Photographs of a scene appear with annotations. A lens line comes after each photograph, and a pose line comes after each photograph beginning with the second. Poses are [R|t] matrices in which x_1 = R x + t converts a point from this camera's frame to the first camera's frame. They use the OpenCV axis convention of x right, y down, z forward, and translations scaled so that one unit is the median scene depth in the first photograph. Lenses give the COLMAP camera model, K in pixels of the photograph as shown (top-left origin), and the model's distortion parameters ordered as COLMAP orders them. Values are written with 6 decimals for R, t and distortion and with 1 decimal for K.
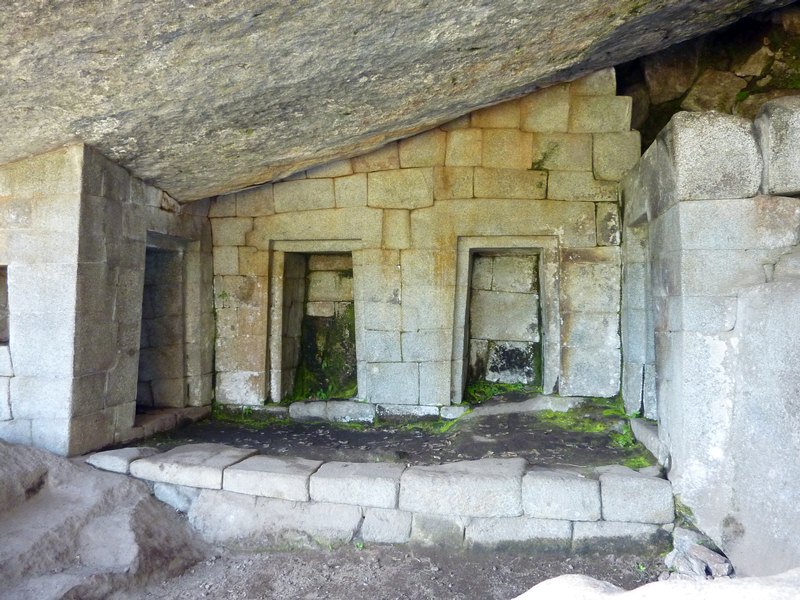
lens RADIAL K [[610.0, 0, 400.0], [0, 610.0, 300.0], [0, 0, 1]] dist [-0.014596, -0.018148]
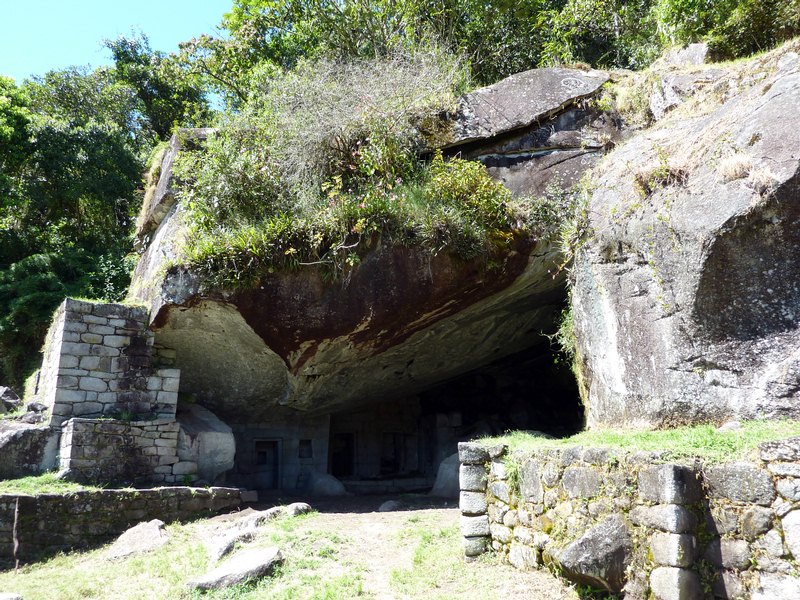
lens RADIAL K [[610.0, 0, 400.0], [0, 610.0, 300.0], [0, 0, 1]] dist [-0.014596, -0.018148]
pose [[0.875631, 0.097507, 0.473036, -1.740650], [0.021676, 0.970489, -0.240170, 0.030408], [-0.482494, 0.220554, 0.847677, -2.582017]]
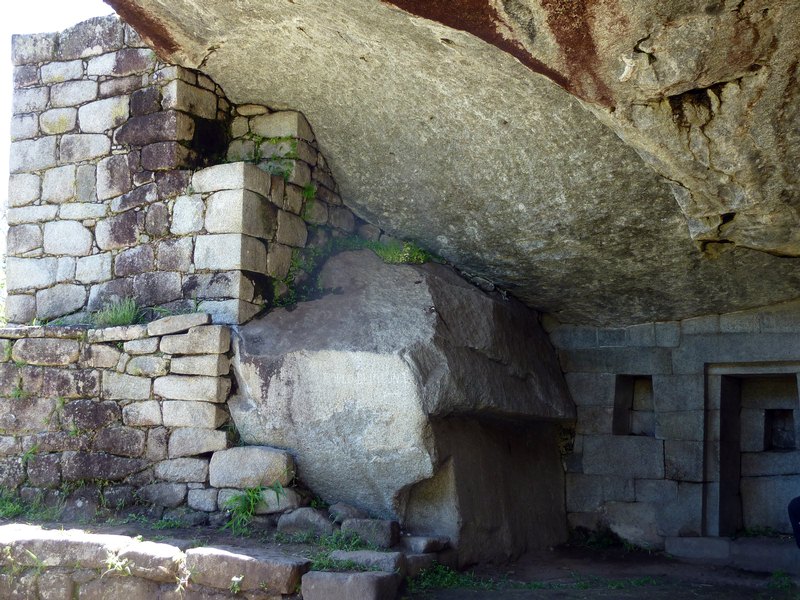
lens RADIAL K [[993.6, 0, 400.0], [0, 993.6, 300.0], [0, 0, 1]] dist [-0.015038, -0.019769]
pose [[0.867242, -0.060329, -0.494219, -0.423174], [0.011655, 0.994820, -0.100984, -0.001938], [0.497751, 0.081818, 0.863452, -0.846849]]
